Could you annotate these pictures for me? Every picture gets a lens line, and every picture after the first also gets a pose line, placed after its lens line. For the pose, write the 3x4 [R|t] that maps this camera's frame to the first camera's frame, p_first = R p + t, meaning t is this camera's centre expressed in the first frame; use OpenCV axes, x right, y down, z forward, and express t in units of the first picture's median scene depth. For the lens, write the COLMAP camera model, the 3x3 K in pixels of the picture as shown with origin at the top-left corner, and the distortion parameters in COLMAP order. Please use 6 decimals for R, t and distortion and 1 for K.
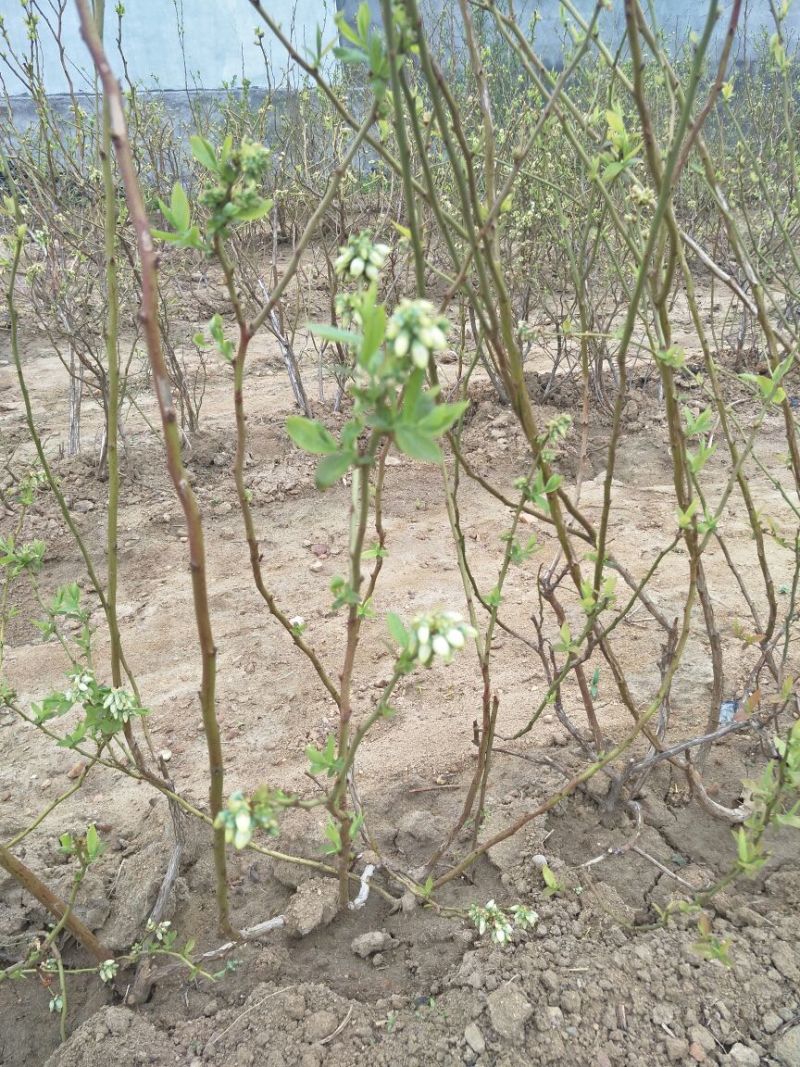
lens RADIAL K [[792.3, 0, 400.0], [0, 792.3, 533.5], [0, 0, 1]] dist [-0.000450, -0.010997]
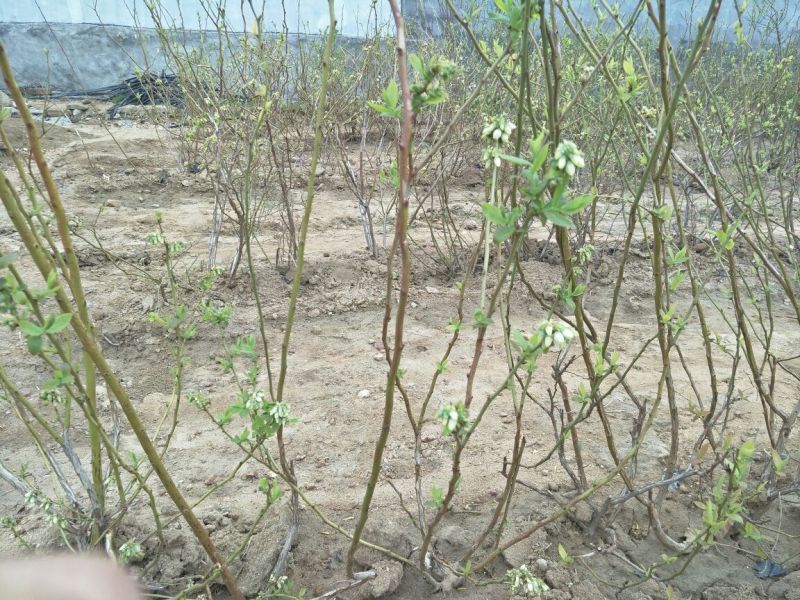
lens RADIAL K [[588.0, 0, 400.0], [0, 588.0, 300.0], [0, 0, 1]] dist [-0.006336, 0.005529]
pose [[0.996362, 0.080555, -0.027830, -0.083272], [-0.082886, 0.991883, -0.096424, 0.066170], [0.019837, 0.098380, 0.994951, -0.095902]]
